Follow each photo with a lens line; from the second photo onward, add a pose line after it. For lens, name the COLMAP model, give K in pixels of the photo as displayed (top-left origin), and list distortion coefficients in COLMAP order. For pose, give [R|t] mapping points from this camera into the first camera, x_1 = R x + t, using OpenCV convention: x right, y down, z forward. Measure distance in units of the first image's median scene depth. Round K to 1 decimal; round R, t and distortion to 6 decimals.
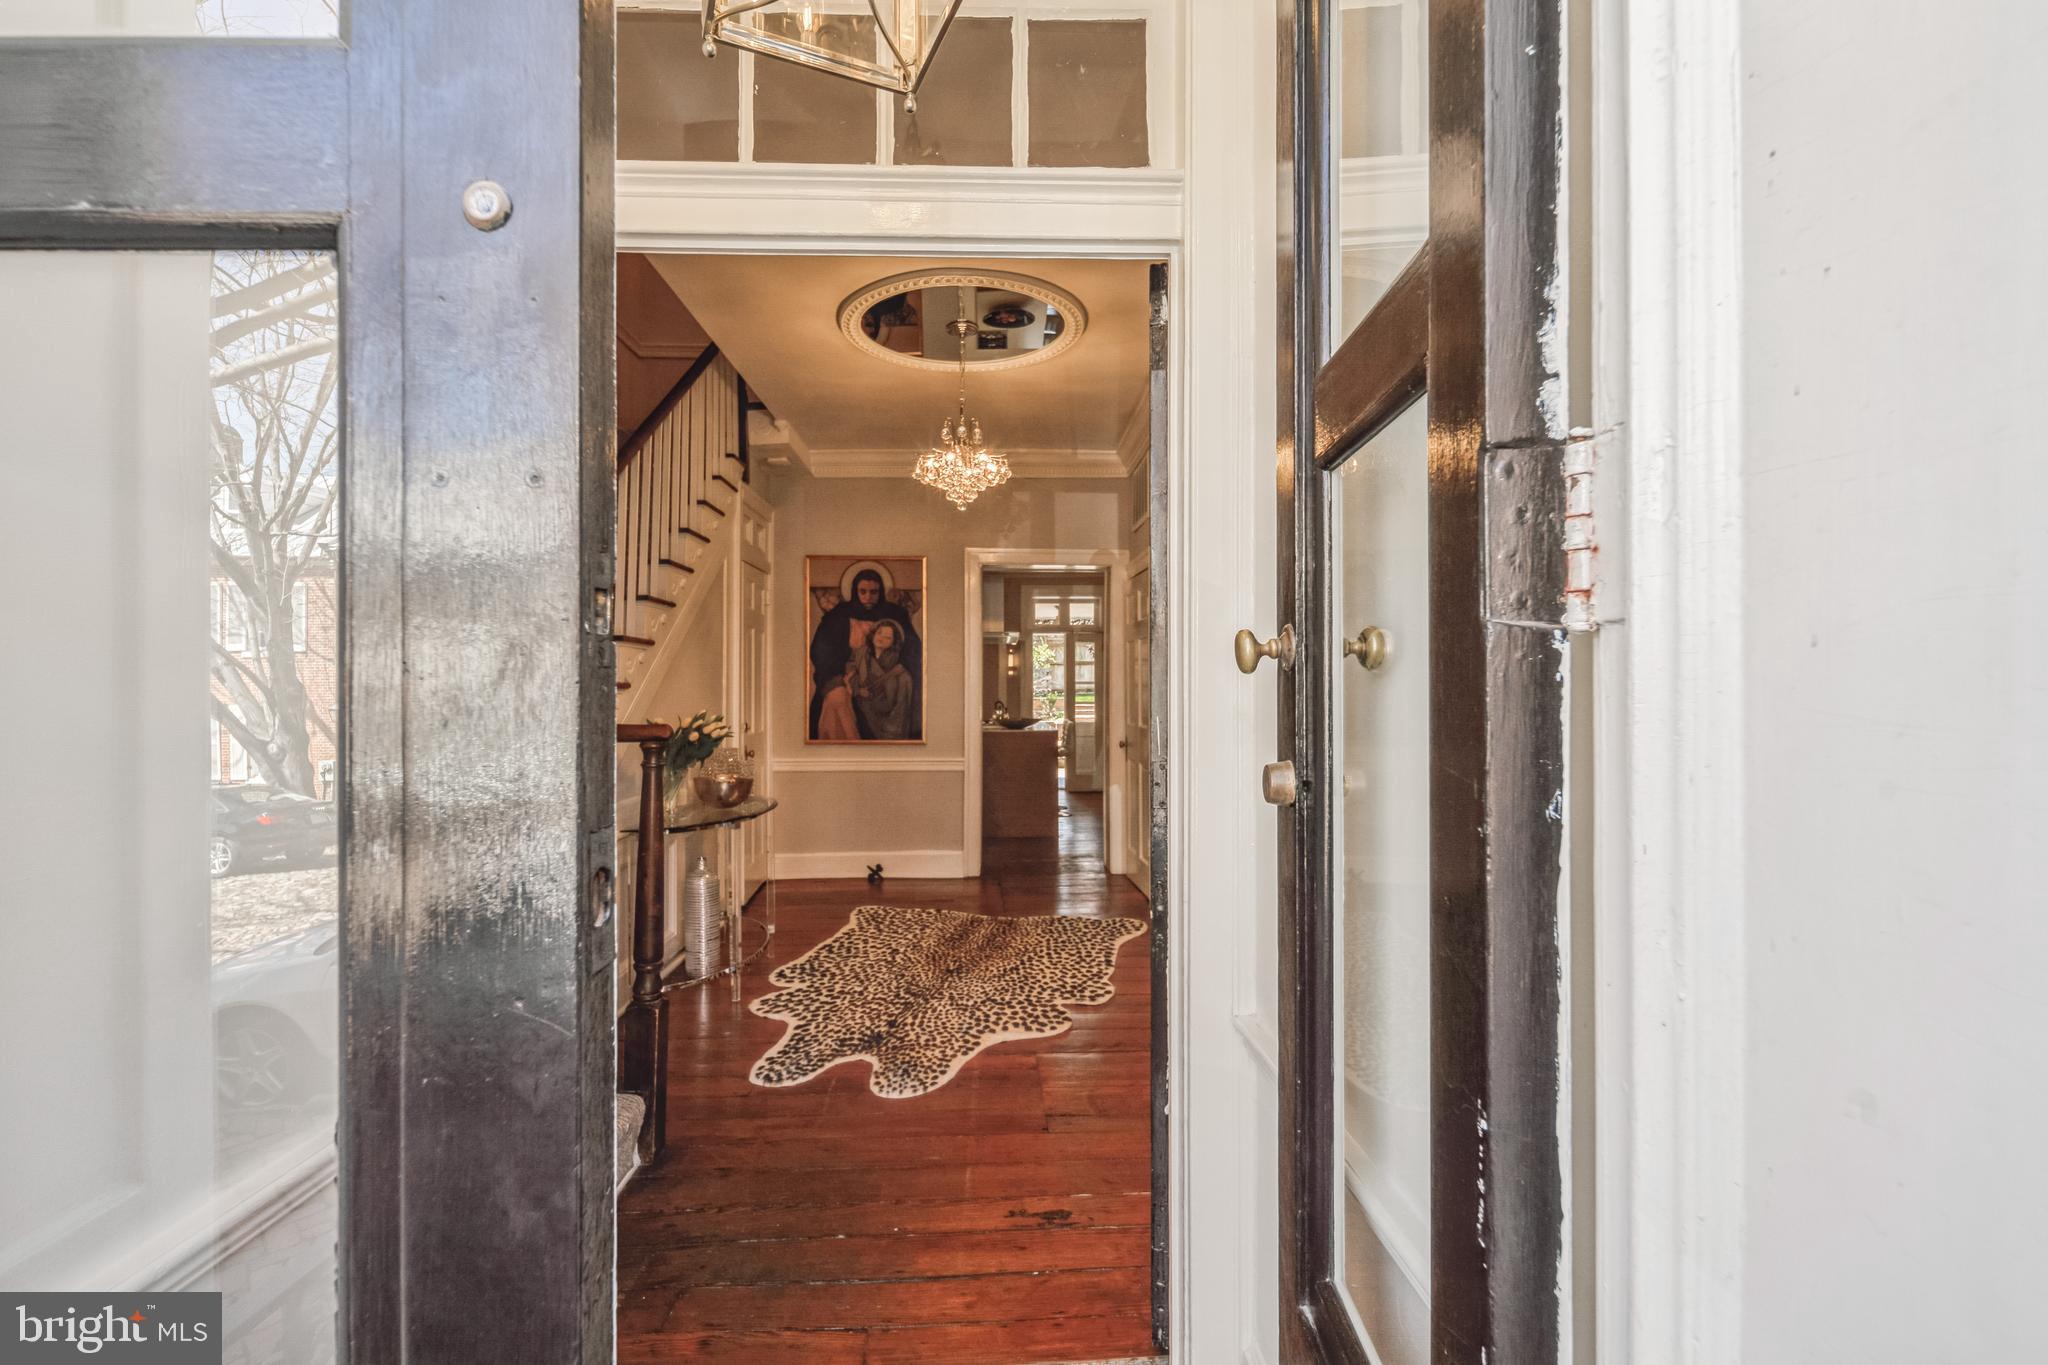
lens RADIAL K [[911.8, 0, 1024.0], [0, 911.8, 682.5], [0, 0, 1]] dist [-0.000235, 0.000000]
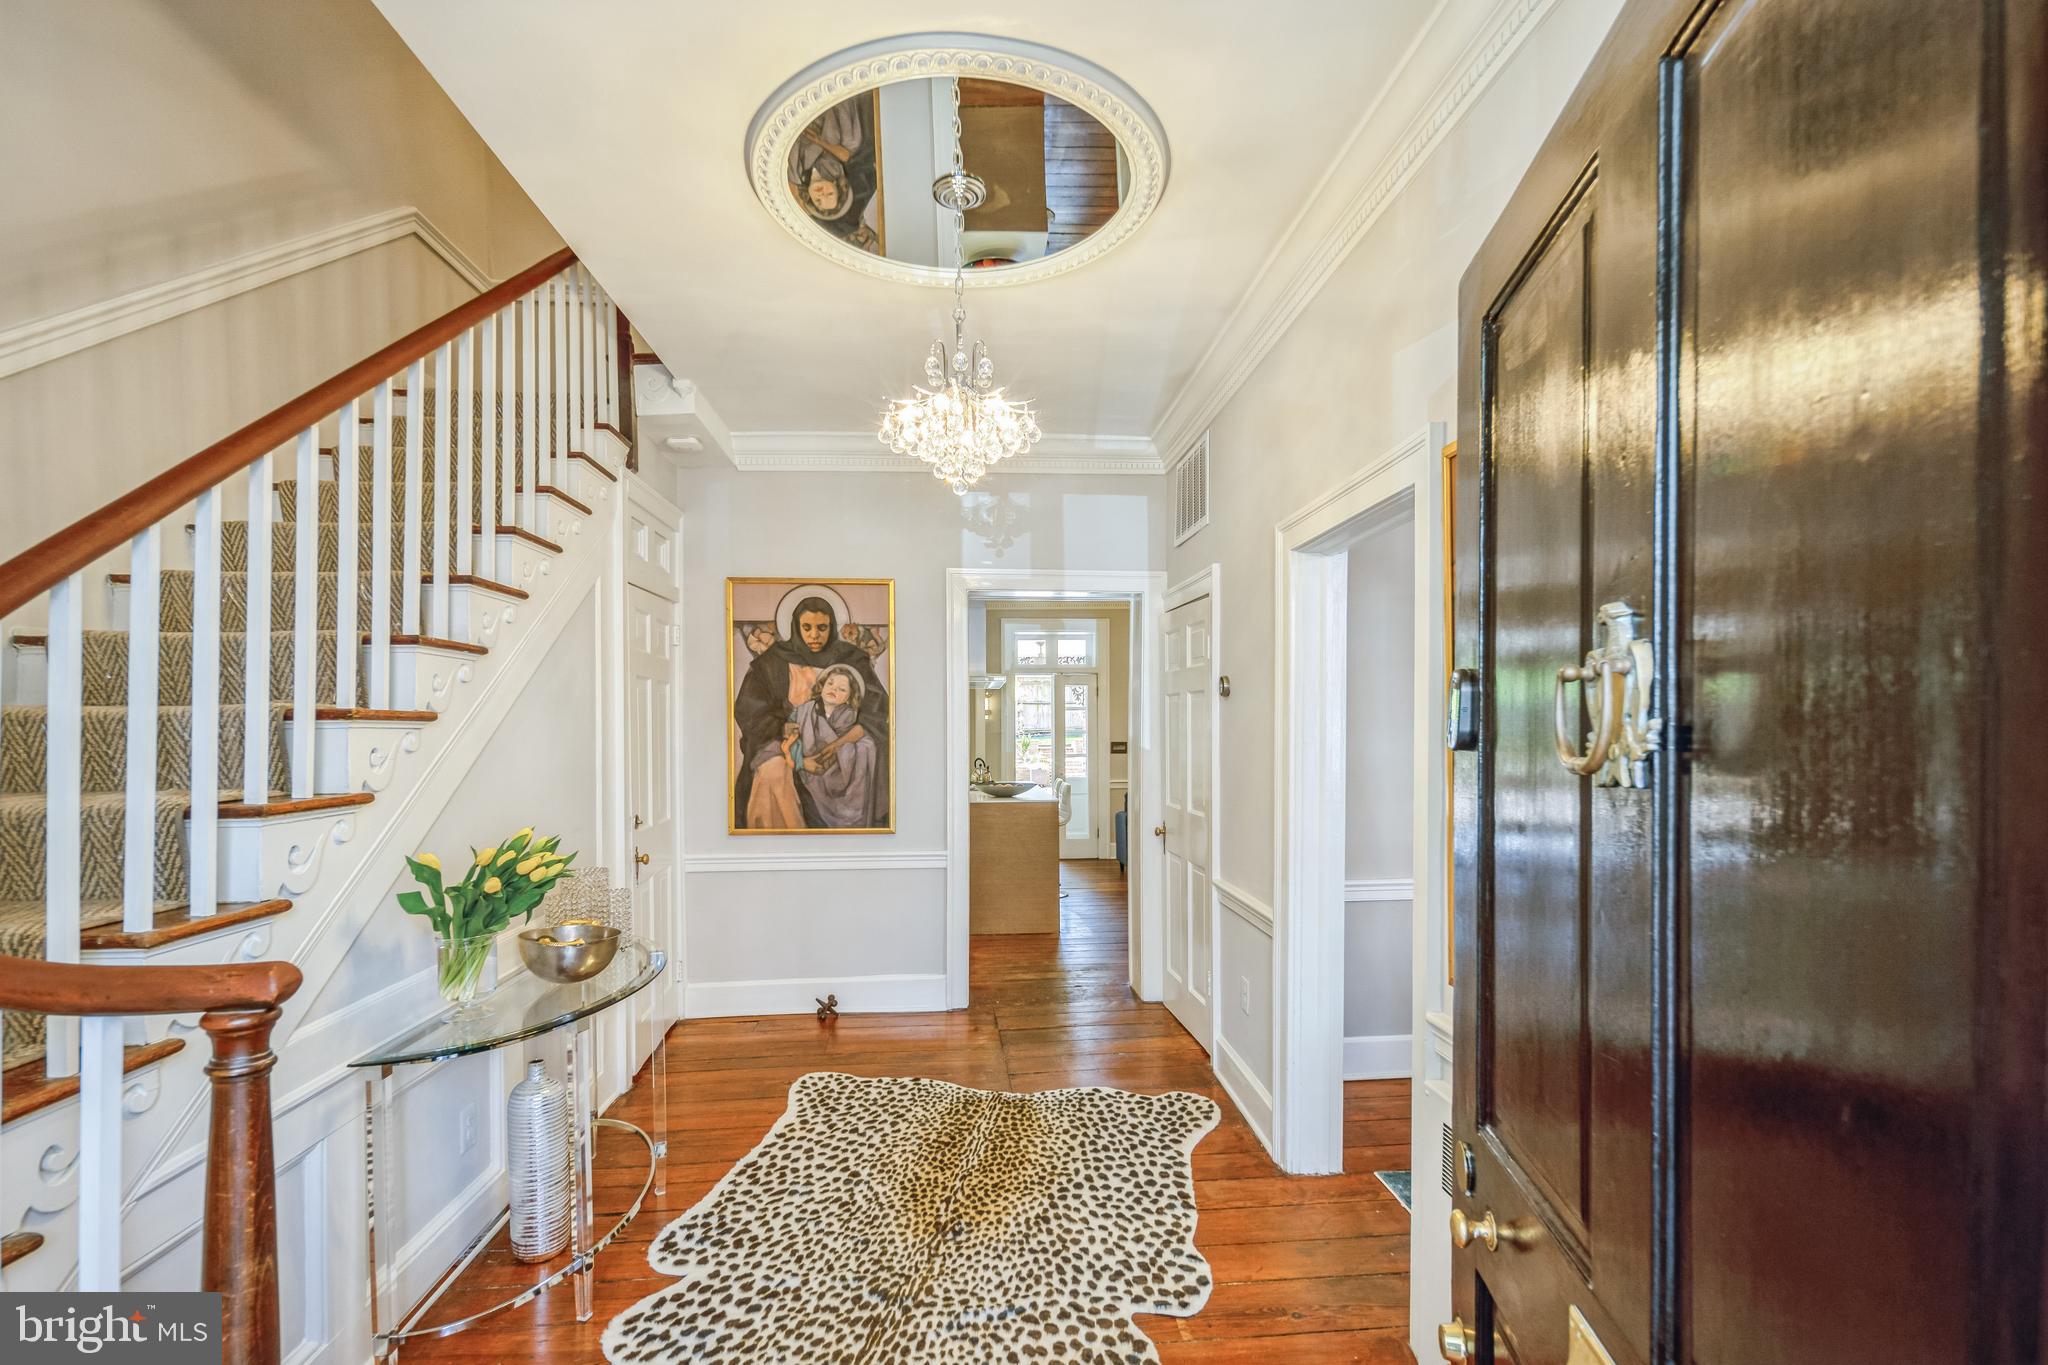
lens RADIAL K [[927.1, 0, 1035.0], [0, 927.1, 727.9], [0, 0, 1]] dist [0.001682, 0.000317]
pose [[0.998615, -0.005530, 0.052328, -0.037987], [0.004955, 0.999926, 0.011098, -0.030331], [-0.052385, -0.010823, 0.998568, 0.282648]]
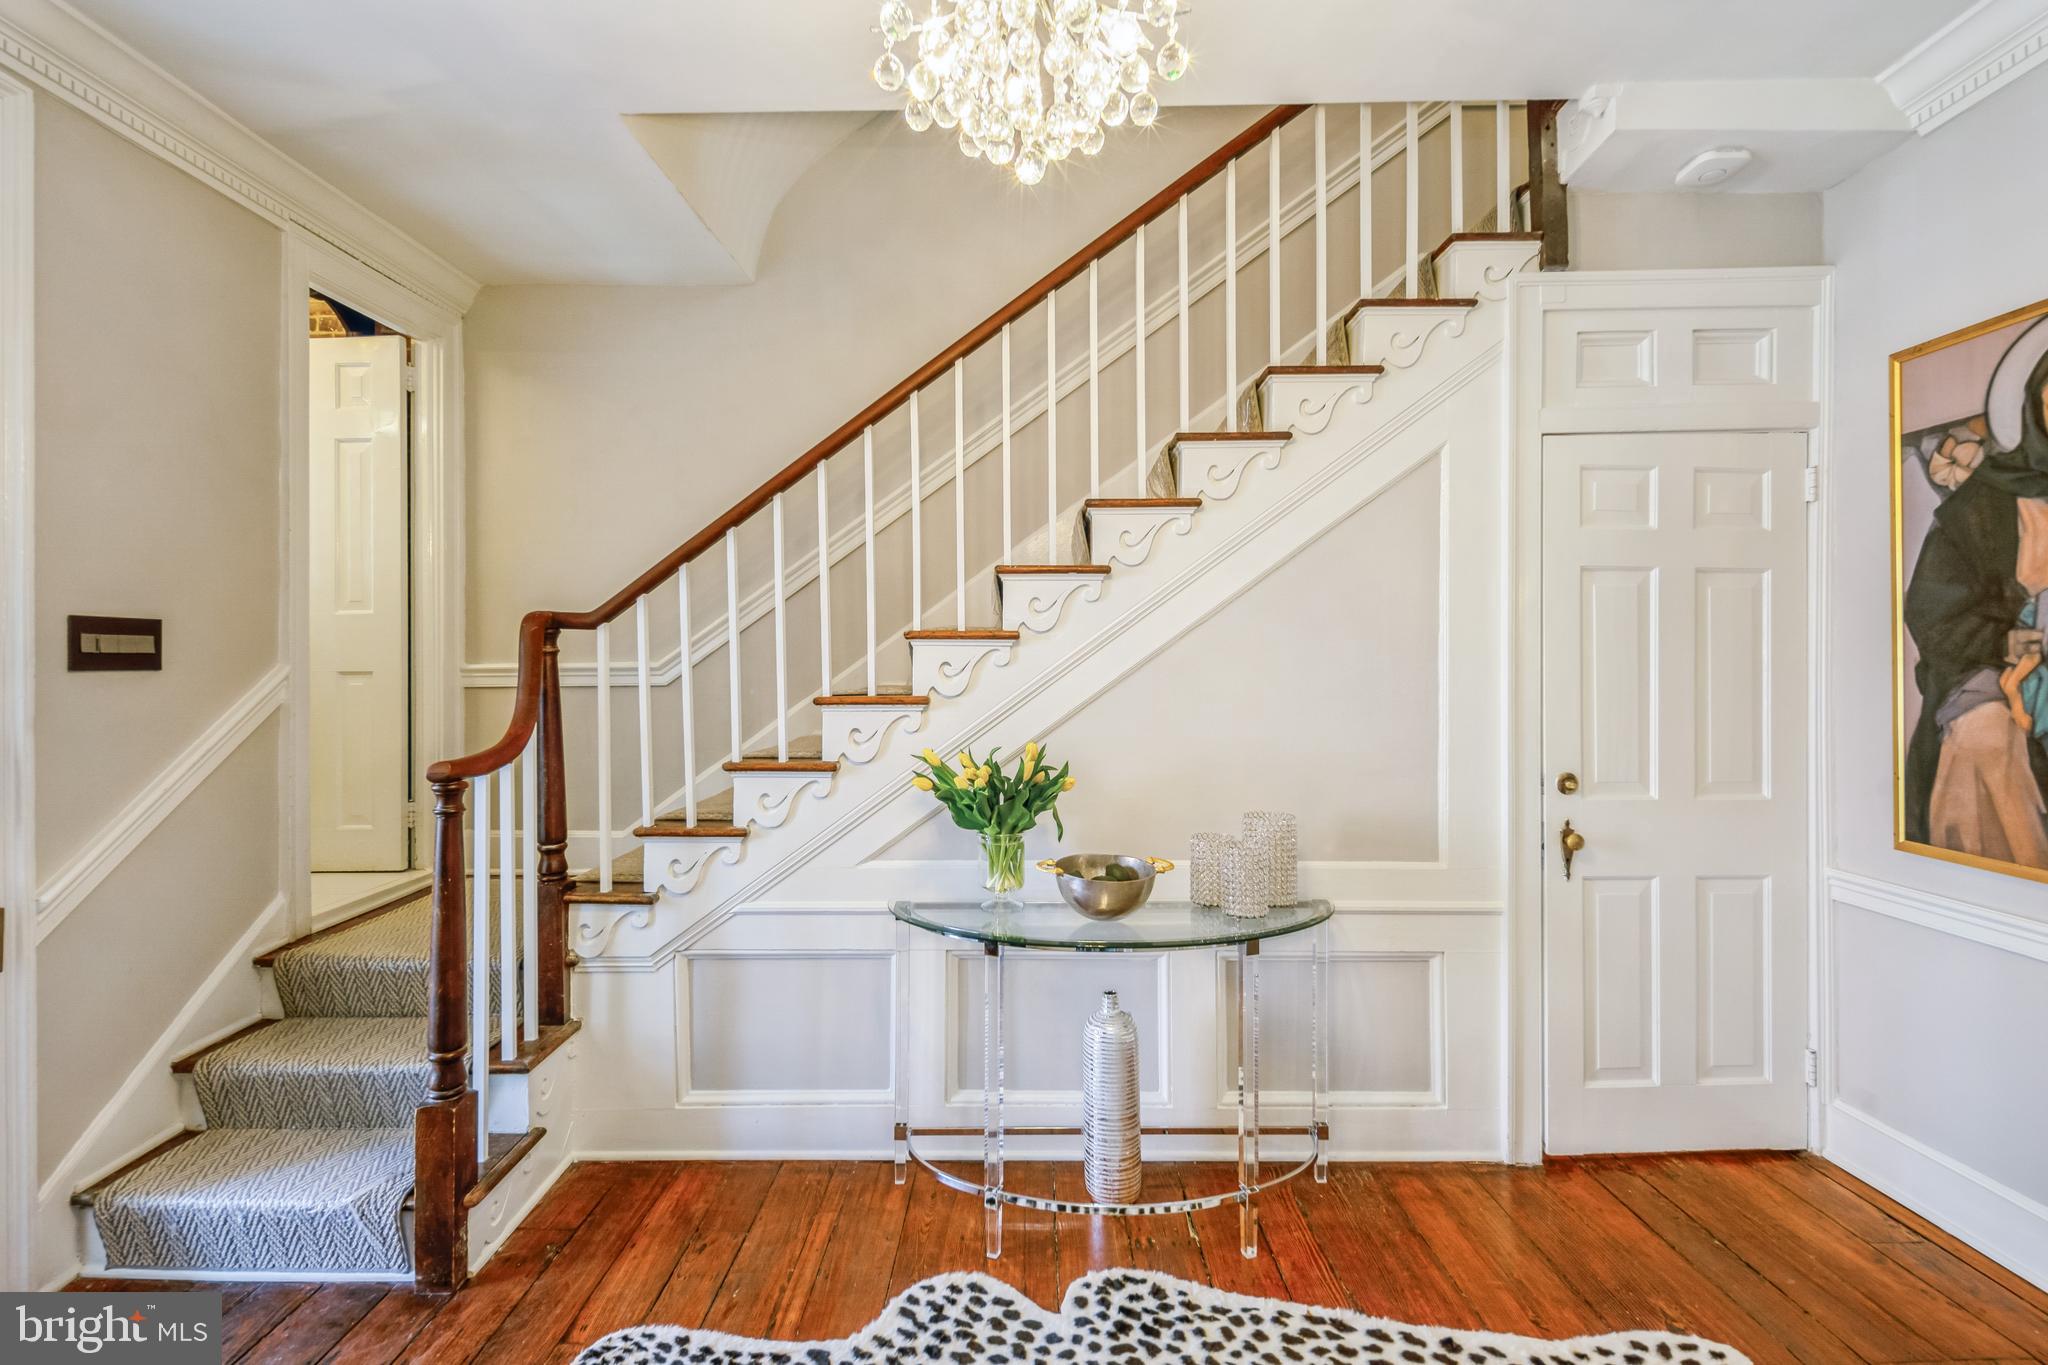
lens RADIAL K [[901.0, 0, 1019.6], [0, 901.0, 657.7], [0, 0, 1]] dist [-0.000645, -0.000238]
pose [[-0.047965, -0.008469, -0.998813, 0.181274], [0.004901, 0.999950, -0.008714, -0.013211], [0.998837, -0.005313, -0.047921, 0.767647]]
